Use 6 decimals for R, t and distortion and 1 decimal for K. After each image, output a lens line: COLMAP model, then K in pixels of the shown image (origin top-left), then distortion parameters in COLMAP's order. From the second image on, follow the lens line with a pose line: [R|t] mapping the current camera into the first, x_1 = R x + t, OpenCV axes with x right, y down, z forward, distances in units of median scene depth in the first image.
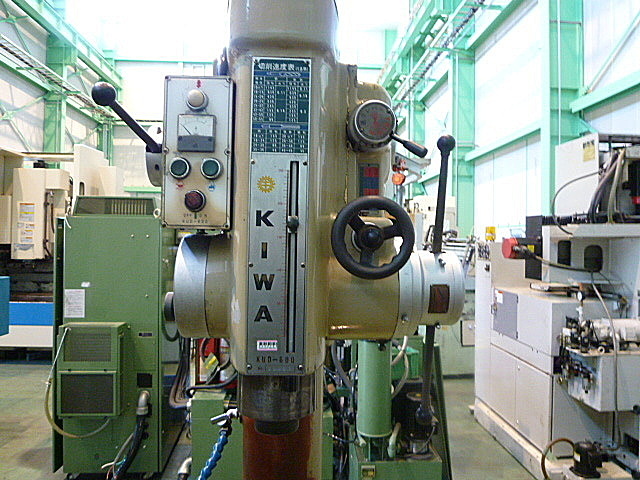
lens RADIAL K [[474.2, 0, 322.8], [0, 474.2, 241.2], [0, 0, 1]] dist [-0.061745, 0.013895]
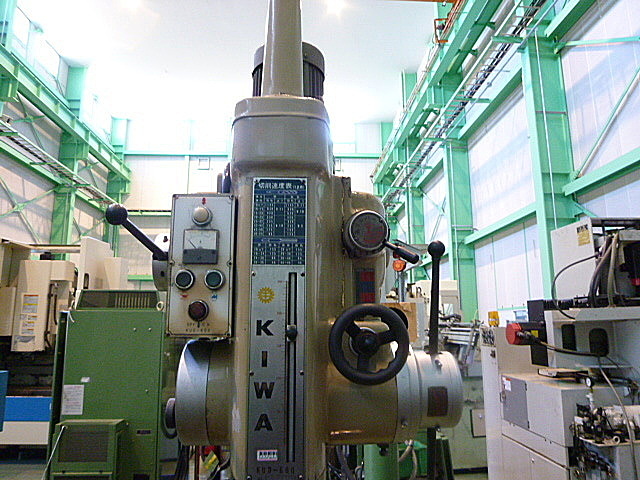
lens RADIAL K [[474.2, 0, 322.9], [0, 474.2, 243.2], [0, 0, 1]] dist [-0.061745, 0.013895]
pose [[0.999788, -0.020253, -0.003801, 0.003187], [0.019285, 0.984602, -0.173745, -0.011455], [0.007261, 0.173634, 0.984783, -0.013575]]
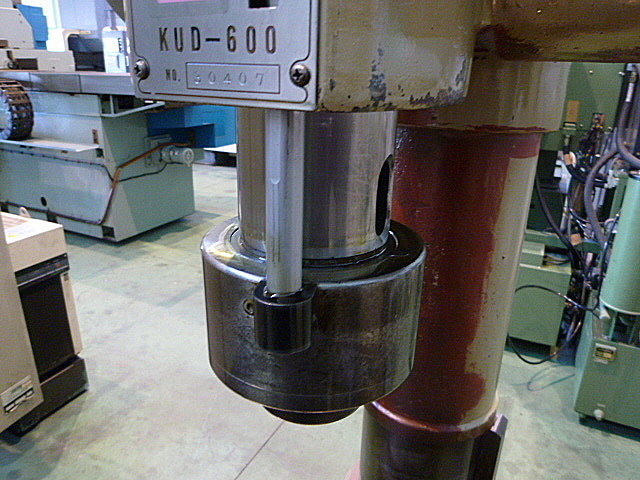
lens RADIAL K [[474.2, 0, 319.9], [0, 474.2, 236.4], [0, 0, 1]] dist [-0.061745, 0.013895]
pose [[0.861622, 0.178221, -0.475232, 0.020239], [-0.010135, 0.942178, 0.334960, 0.062435], [0.507450, -0.283792, 0.813607, 0.186644]]
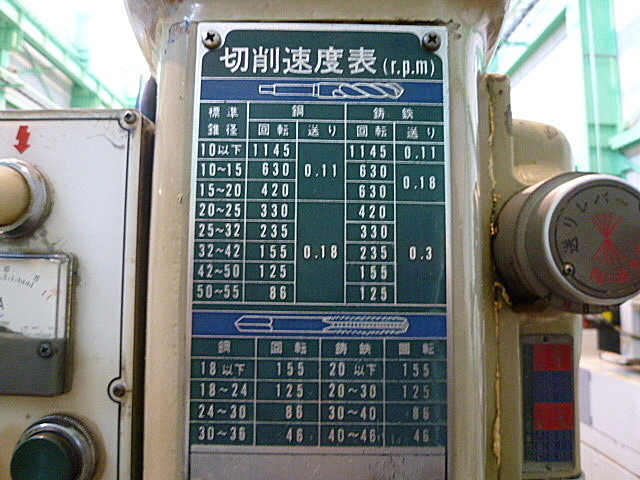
lens RADIAL K [[474.2, 0, 326.1], [0, 474.2, 243.5], [0, 0, 1]] dist [-0.061745, 0.013895]
pose [[0.999213, -0.015548, -0.036484, -0.018883], [0.012626, 0.996795, -0.078990, -0.063283], [0.037595, 0.078467, 0.996208, 0.187086]]
